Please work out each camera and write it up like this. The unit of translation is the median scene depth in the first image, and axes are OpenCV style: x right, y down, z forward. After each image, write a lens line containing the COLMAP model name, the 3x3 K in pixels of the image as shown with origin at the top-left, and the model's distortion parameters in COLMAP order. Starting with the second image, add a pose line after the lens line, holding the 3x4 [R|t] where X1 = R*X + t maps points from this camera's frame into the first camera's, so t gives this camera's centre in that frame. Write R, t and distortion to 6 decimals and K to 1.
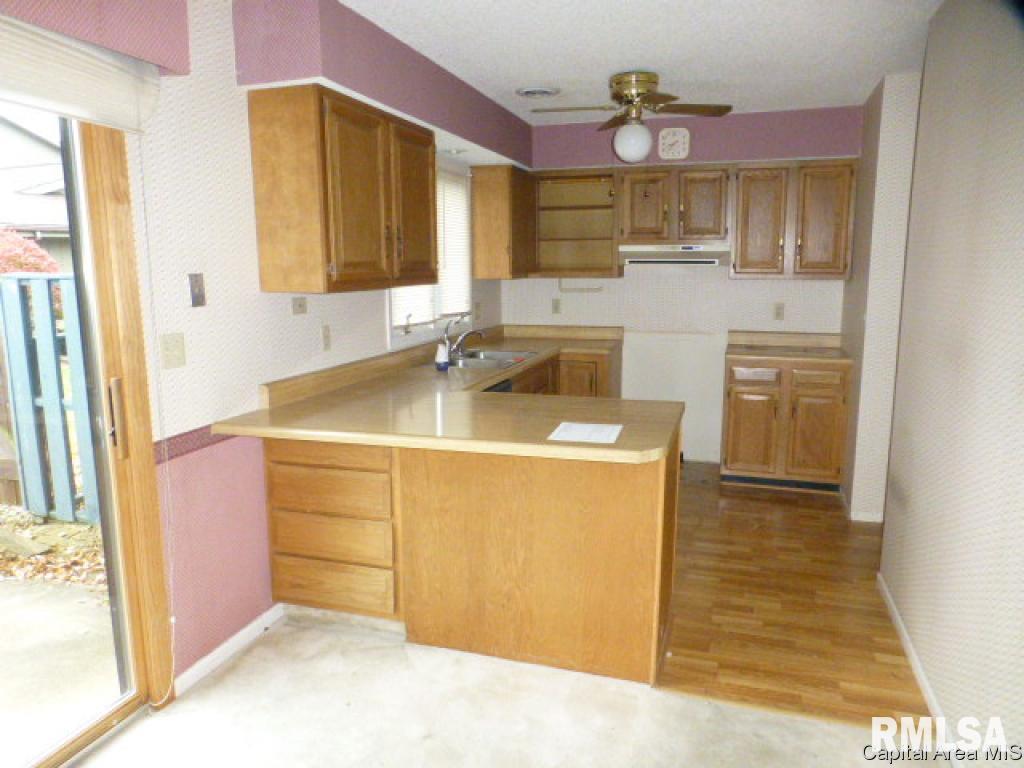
lens RADIAL K [[728.9, 0, 512.0], [0, 728.9, 384.0], [0, 0, 1]] dist [0.004907, -0.003061]
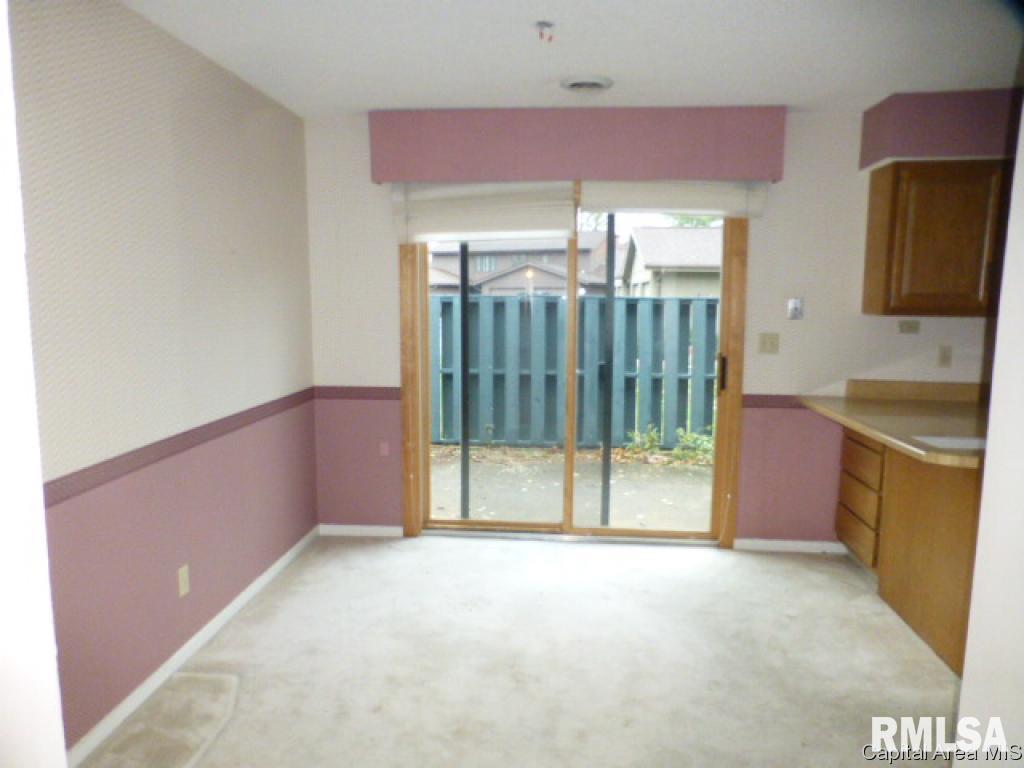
lens RADIAL K [[728.9, 0, 512.0], [0, 728.9, 384.0], [0, 0, 1]] dist [0.004907, -0.003061]
pose [[0.225419, 0.126196, -0.966054, 0.920513], [-0.177694, 0.980269, 0.086590, 0.004454], [0.957920, 0.152143, 0.243395, 0.044742]]
